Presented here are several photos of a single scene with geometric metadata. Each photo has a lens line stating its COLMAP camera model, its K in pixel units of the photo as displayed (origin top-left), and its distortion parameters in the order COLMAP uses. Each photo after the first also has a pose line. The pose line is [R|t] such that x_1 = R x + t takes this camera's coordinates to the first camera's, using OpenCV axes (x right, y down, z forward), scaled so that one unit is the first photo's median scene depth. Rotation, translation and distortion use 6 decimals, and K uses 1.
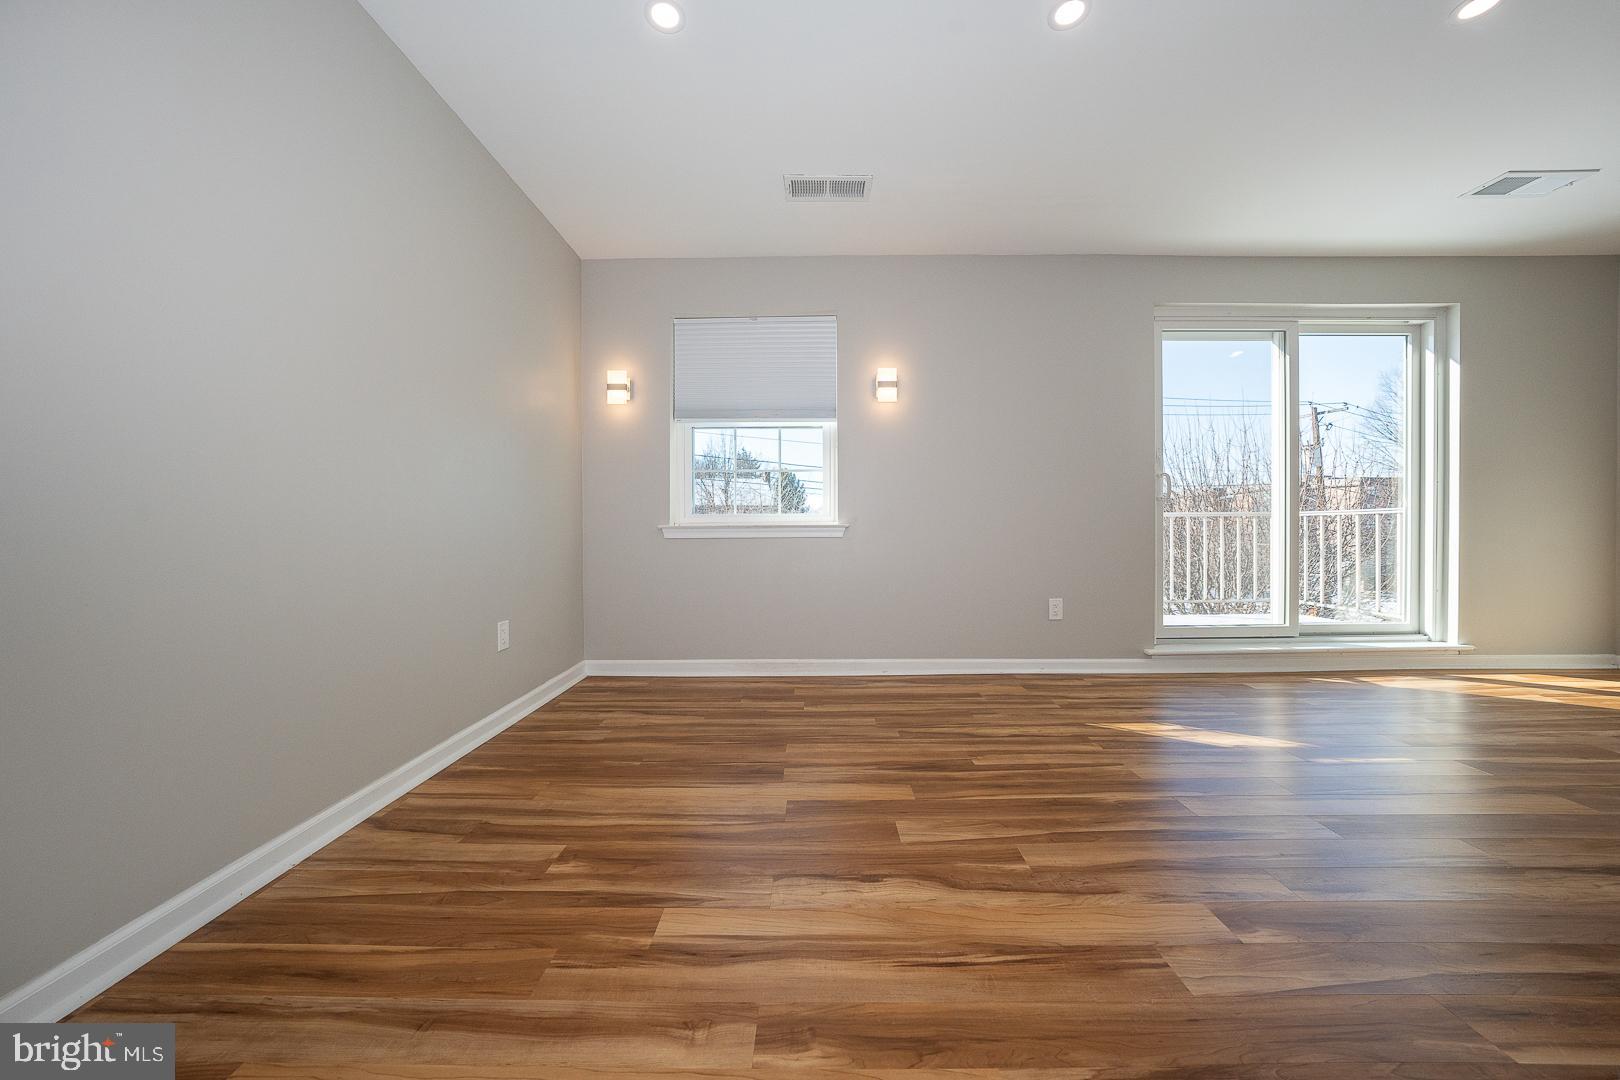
lens RADIAL K [[558.2, 0, 809.5], [0, 558.2, 533.8], [0, 0, 1]] dist [-0.029623, 0.006699]
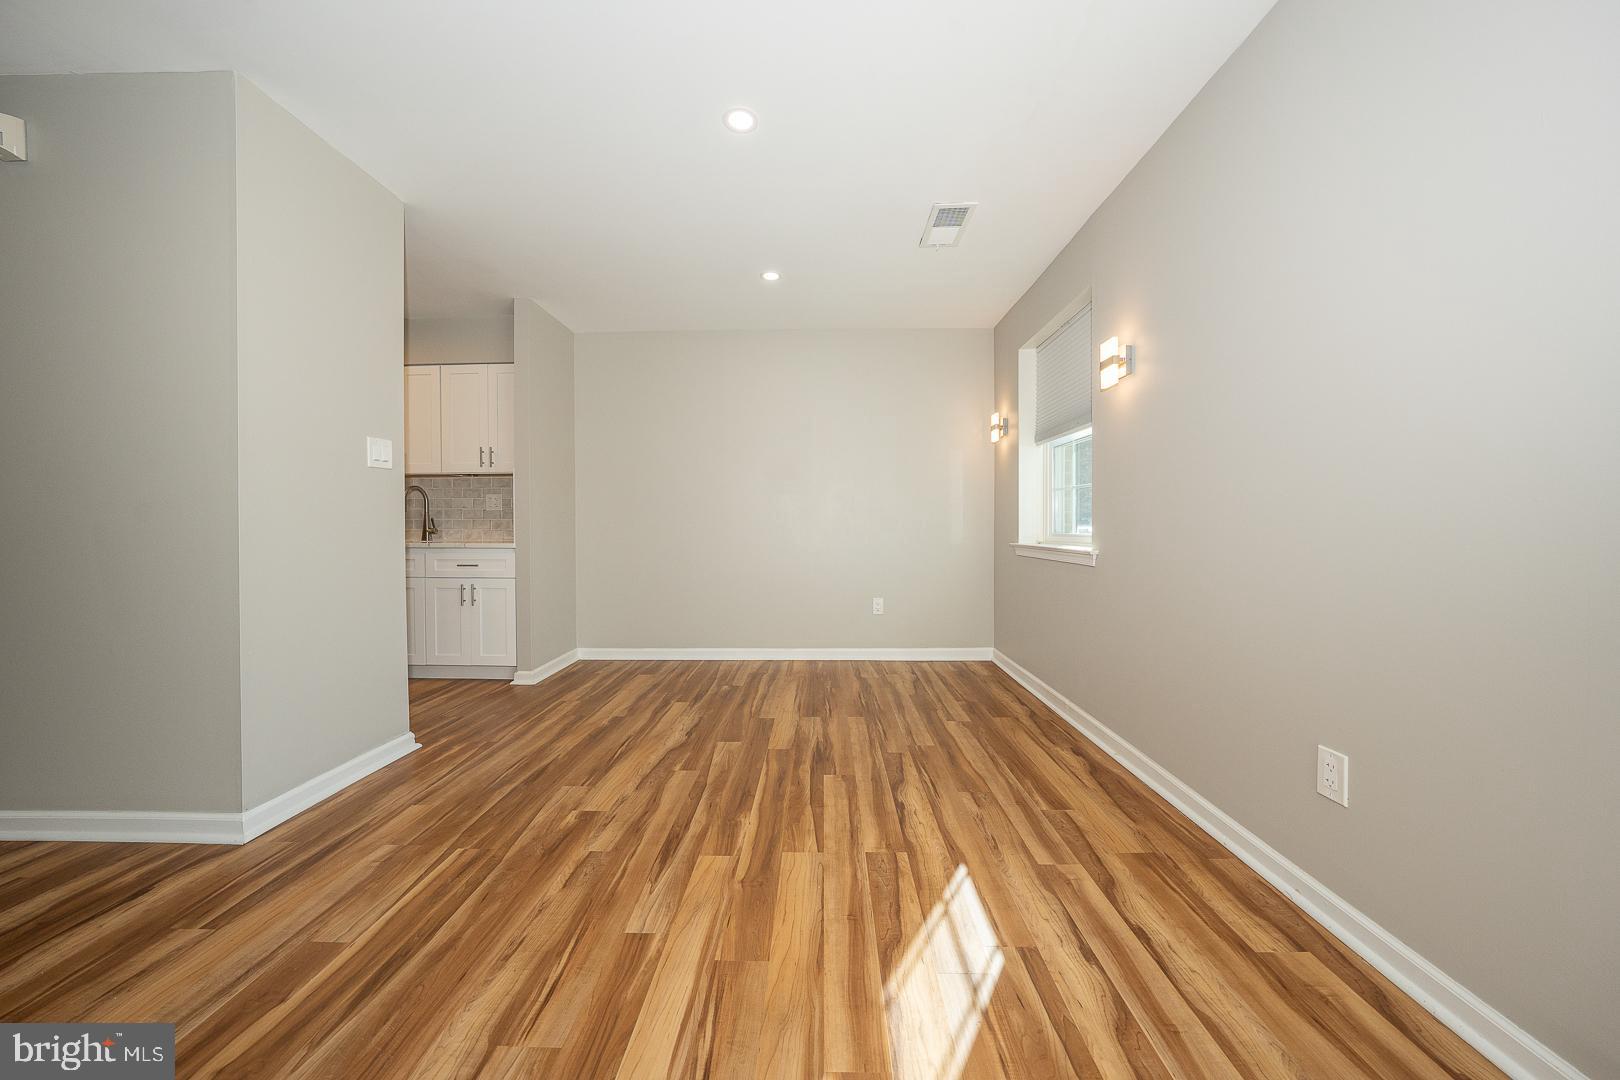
lens RADIAL K [[558.2, 0, 809.5], [0, 558.2, 533.8], [0, 0, 1]] dist [-0.029623, 0.006699]
pose [[-0.012054, 0.021120, -0.999704, 1.170879], [-0.008610, 0.999738, 0.021224, -0.073969], [0.999890, 0.008863, -0.011869, 0.821187]]
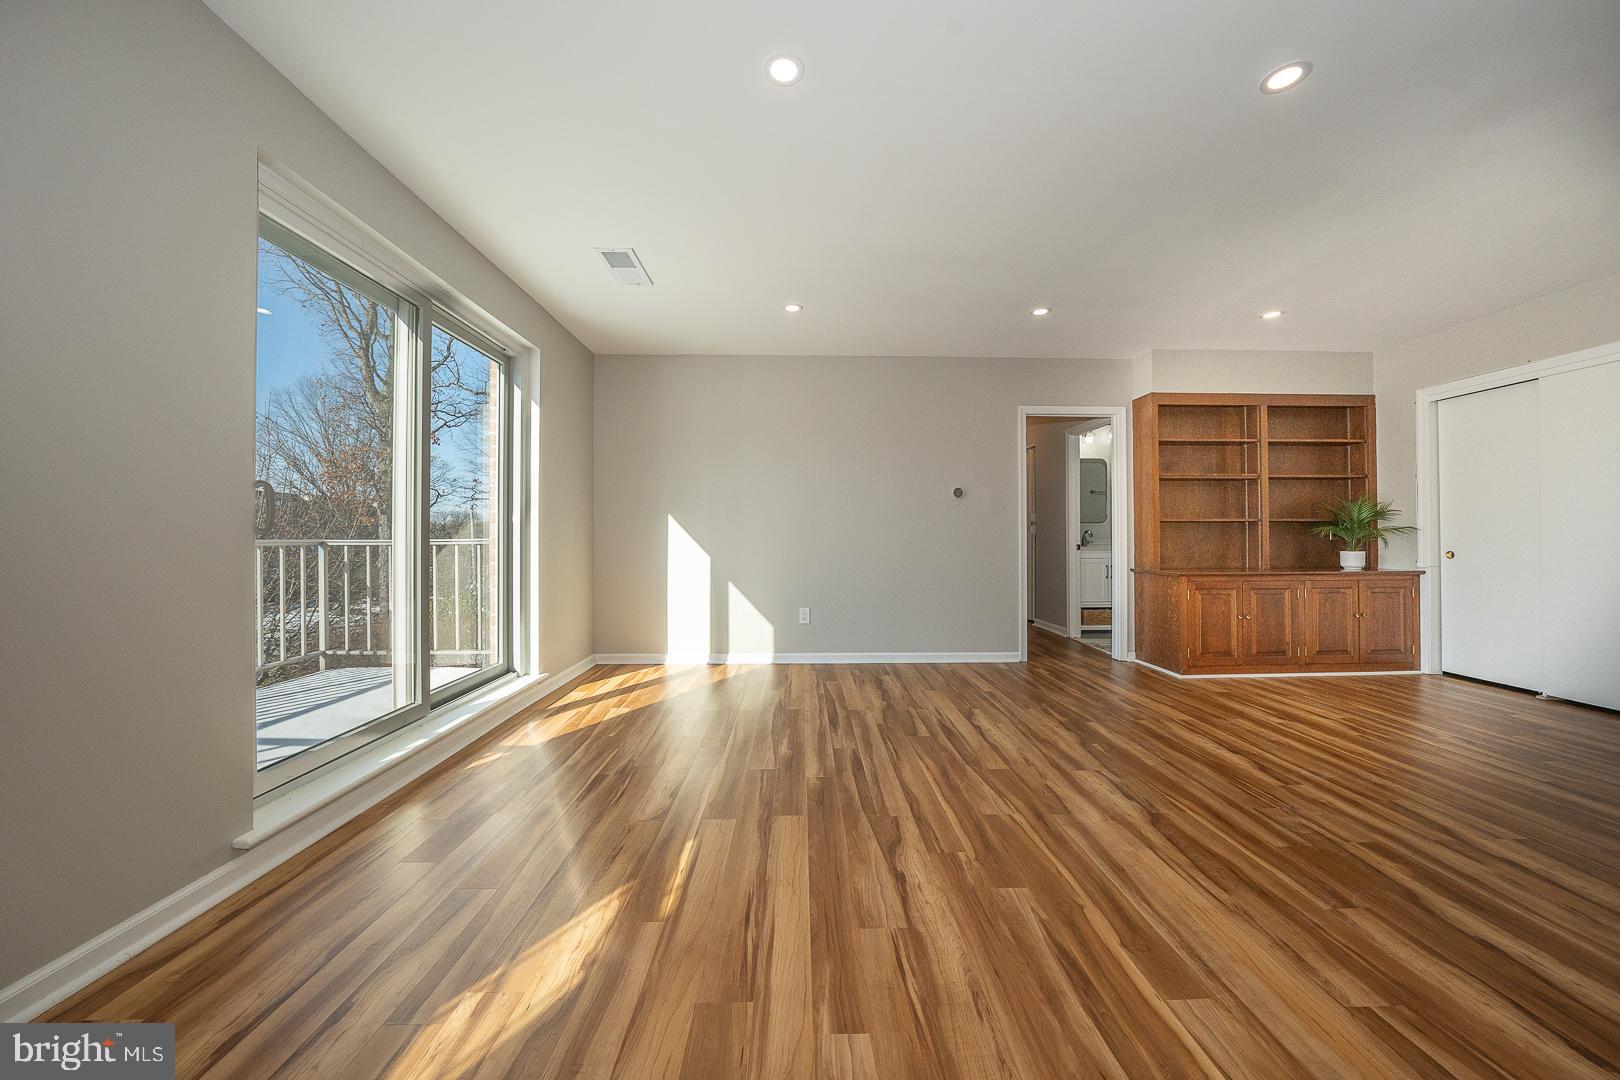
lens RADIAL K [[558.2, 0, 809.5], [0, 558.2, 533.8], [0, 0, 1]] dist [-0.029623, 0.006699]
pose [[-0.033562, 0.009663, 0.999390, 0.151406], [0.012897, 0.999874, -0.009234, -0.067259], [-0.999353, 0.012579, -0.033683, 0.687736]]
